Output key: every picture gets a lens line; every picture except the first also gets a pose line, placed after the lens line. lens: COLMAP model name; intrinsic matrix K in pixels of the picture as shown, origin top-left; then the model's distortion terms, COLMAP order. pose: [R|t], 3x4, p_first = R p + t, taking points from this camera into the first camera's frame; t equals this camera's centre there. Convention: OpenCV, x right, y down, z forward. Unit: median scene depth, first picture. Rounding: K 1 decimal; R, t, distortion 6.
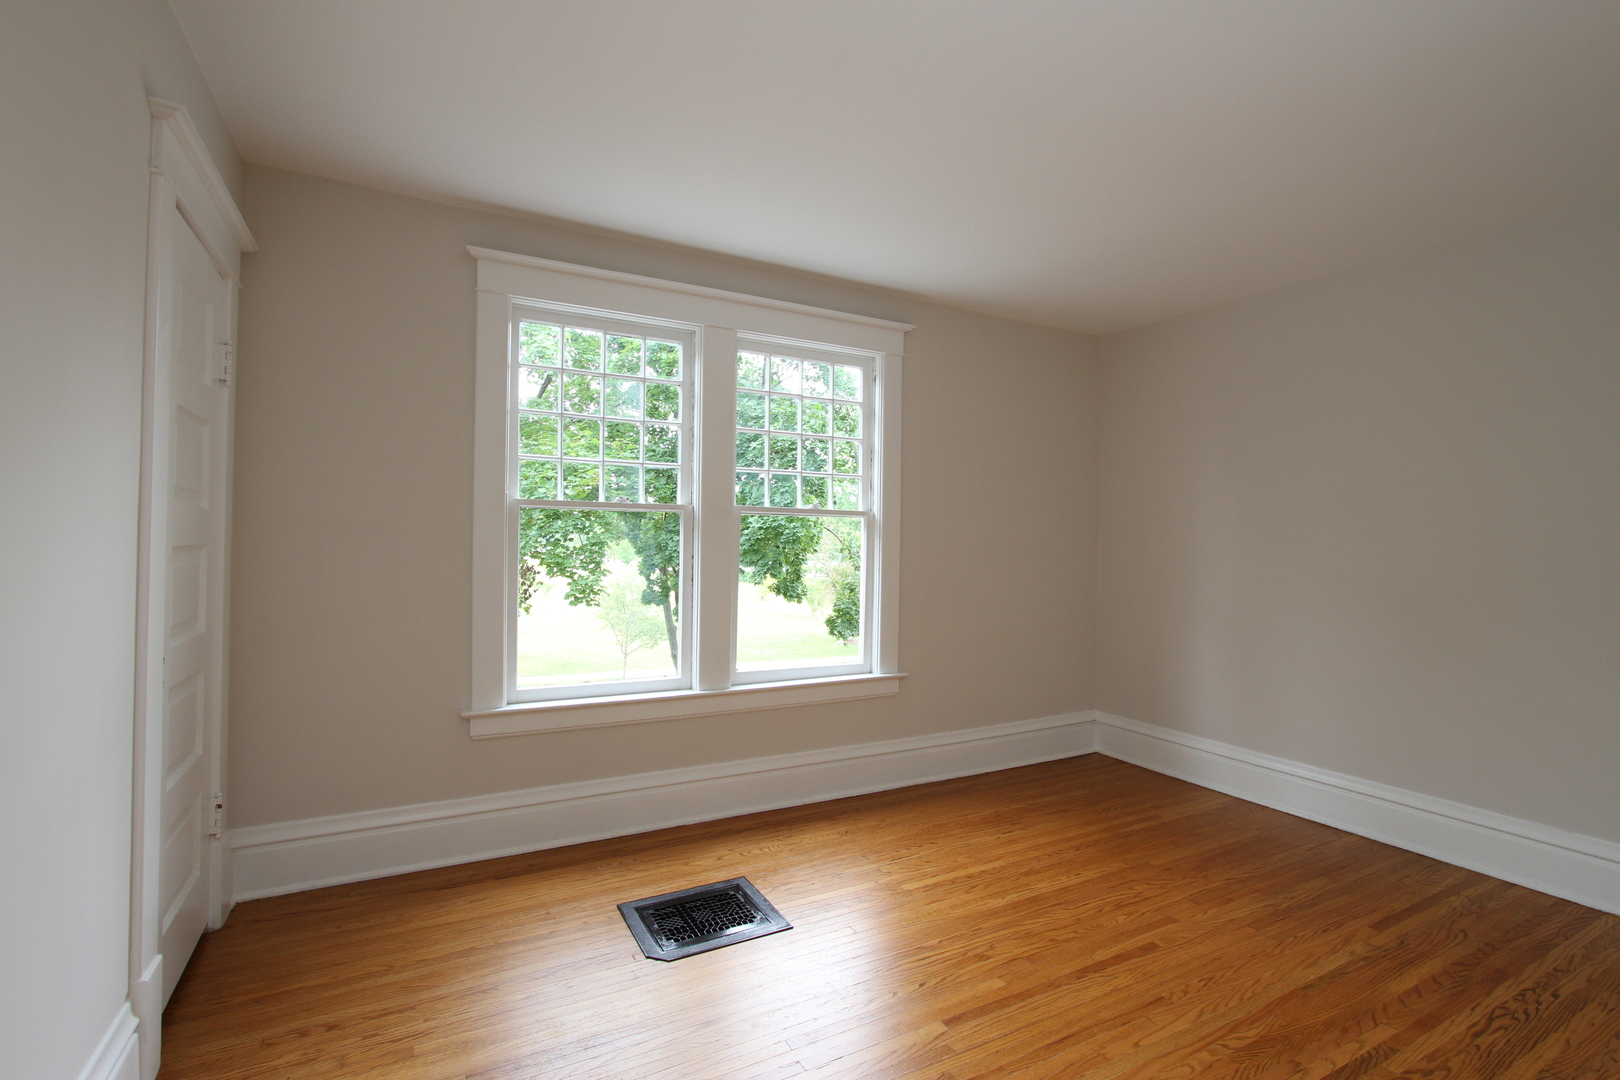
lens RADIAL K [[745.7, 0, 822.9], [0, 745.7, 530.1], [0, 0, 1]] dist [-0.018881, 0.003214]
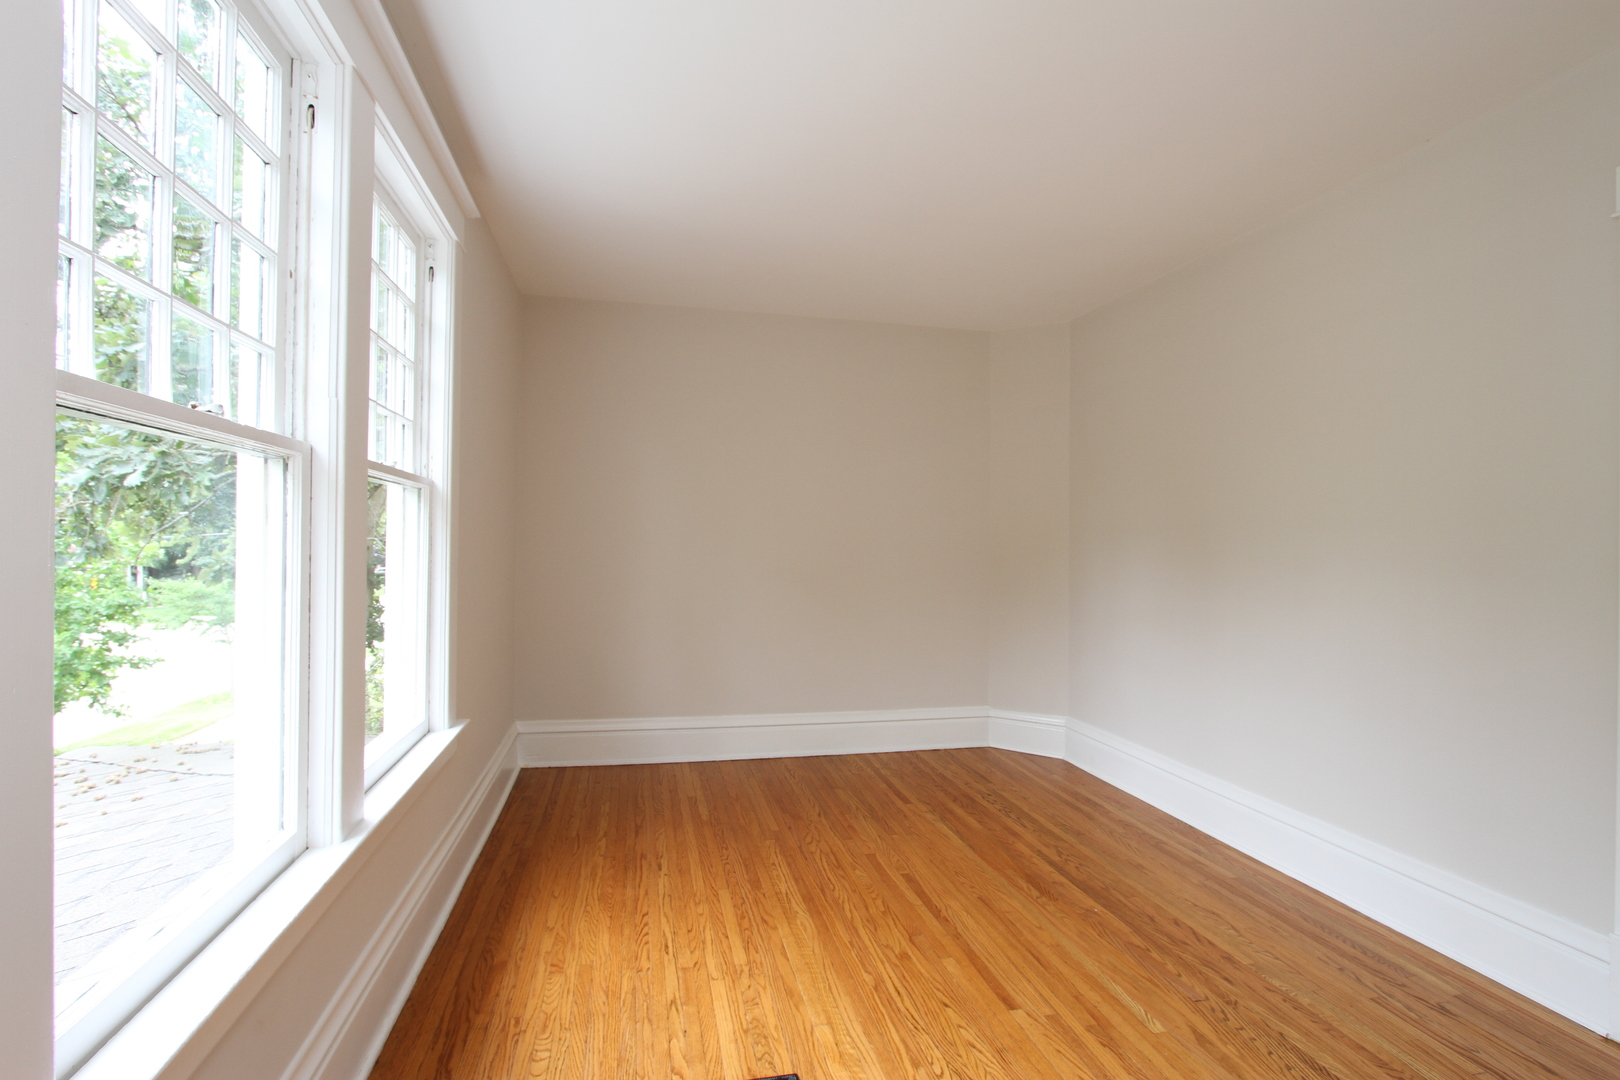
lens RADIAL K [[745.7, 0, 818.7], [0, 745.7, 542.5], [0, 0, 1]] dist [-0.018881, 0.003214]
pose [[0.286390, -0.008850, 0.958072, -0.620959], [-0.024189, 0.999572, 0.016464, 0.014147], [-0.957808, -0.027890, 0.286053, 0.698430]]
